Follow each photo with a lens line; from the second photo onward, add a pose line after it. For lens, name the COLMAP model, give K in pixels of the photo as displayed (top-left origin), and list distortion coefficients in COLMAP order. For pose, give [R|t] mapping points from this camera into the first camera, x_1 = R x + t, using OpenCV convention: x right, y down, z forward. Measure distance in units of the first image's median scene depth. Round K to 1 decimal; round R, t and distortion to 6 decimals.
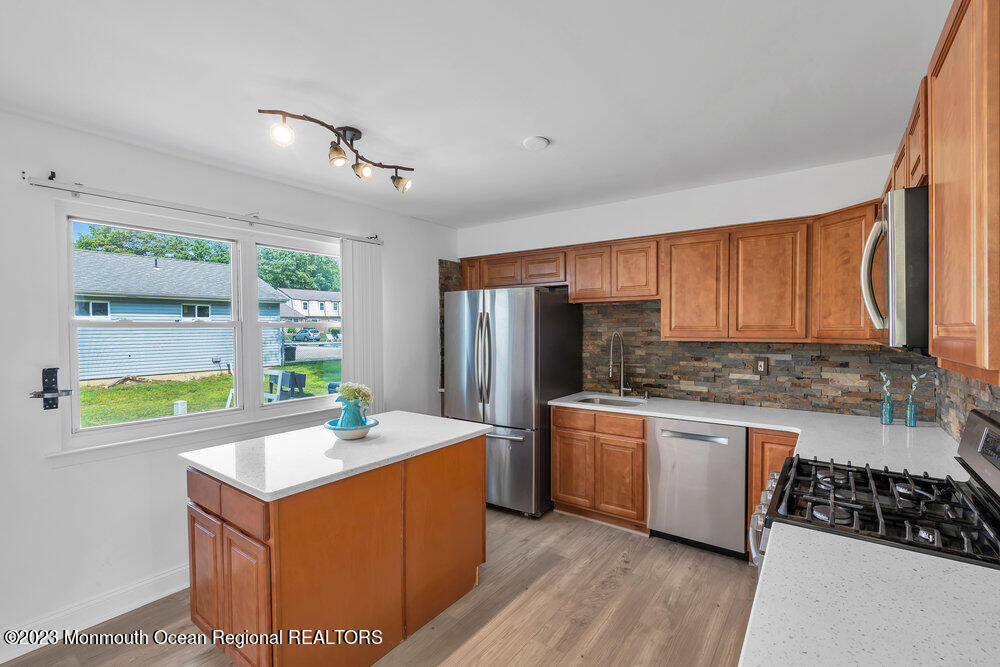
lens RADIAL K [[460.5, 0, 497.2], [0, 460.5, 334.8], [0, 0, 1]] dist [-0.002647, 0.000910]
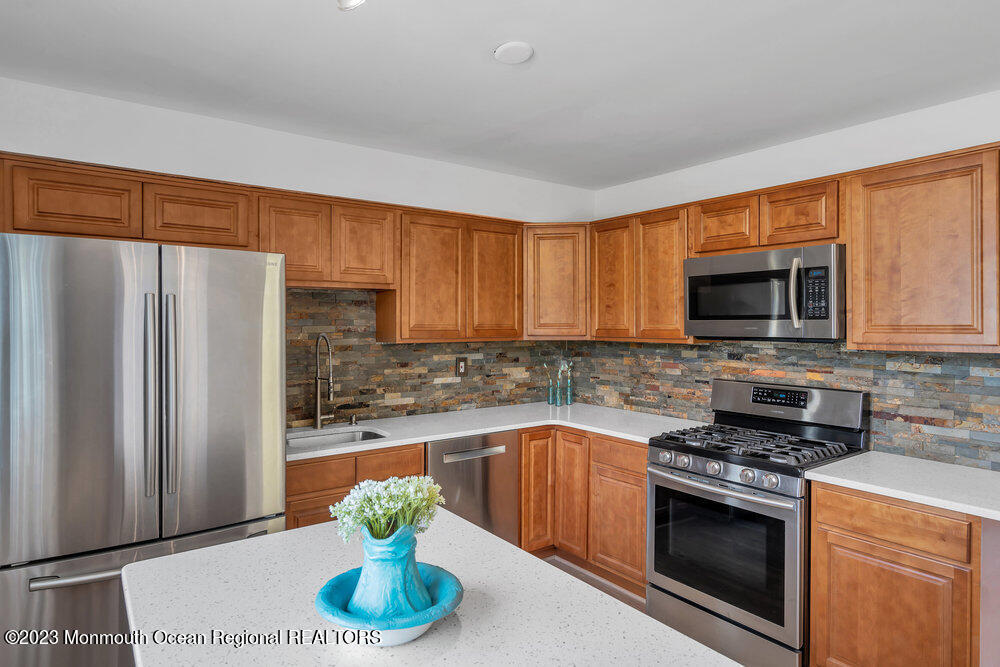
lens RADIAL K [[580.6, 0, 501.8], [0, 580.6, 329.0], [0, 0, 1]] dist [0.009524, -0.000691]
pose [[0.287245, -0.008281, 0.957821, -0.539169], [0.014250, 0.999889, 0.004371, -0.014073], [-0.957751, 0.012394, 0.287331, 0.573869]]
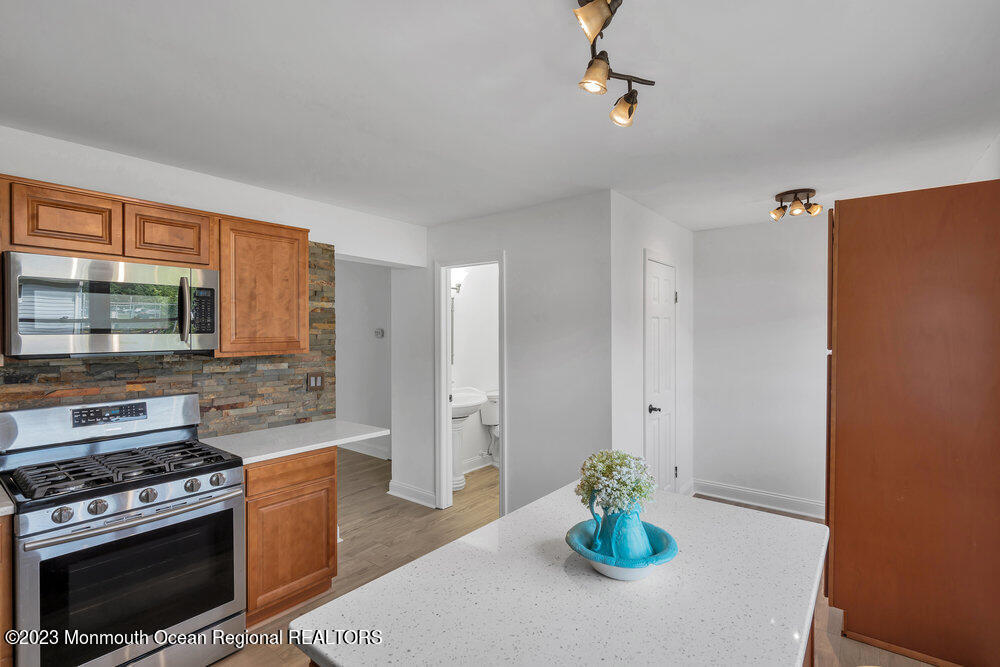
lens RADIAL K [[460.5, 0, 502.2], [0, 460.5, 333.8], [0, 0, 1]] dist [-0.002647, 0.000910]
pose [[-0.999705, 0.005746, 0.023609, -0.150383], [0.006224, 0.999776, 0.020236, -0.028117], [-0.023487, 0.020377, -0.999516, 1.093057]]
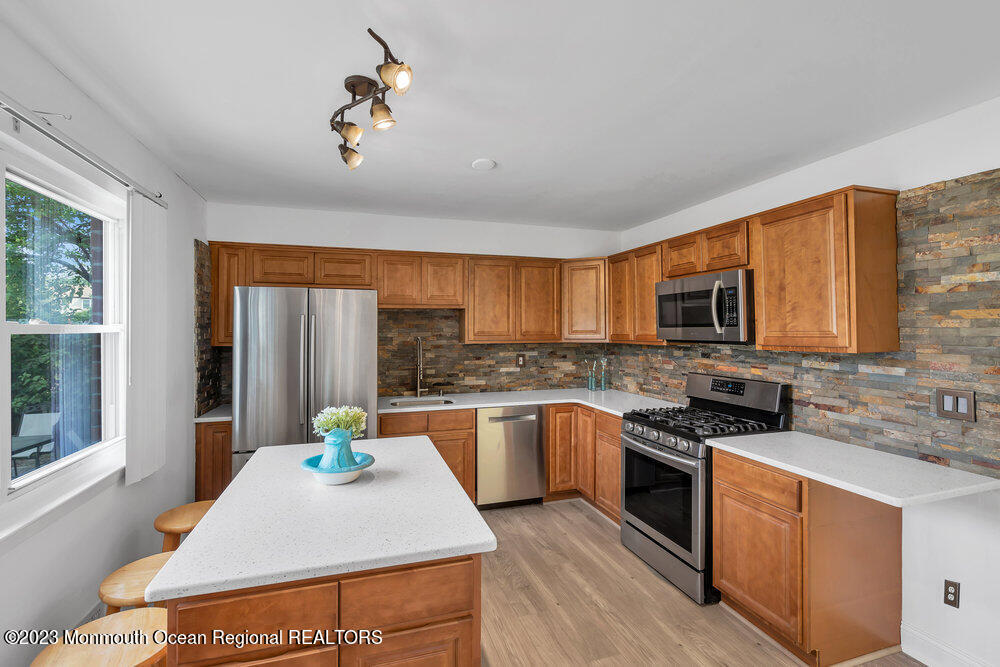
lens RADIAL K [[460.5, 0, 499.9], [0, 460.5, 325.4], [0, 0, 1]] dist [-0.002647, 0.000910]
pose [[0.578954, 0.009389, 0.815306, -0.571239], [0.014160, 0.999667, -0.021567, -0.008243], [-0.815237, 0.024031, 0.578628, 0.256634]]
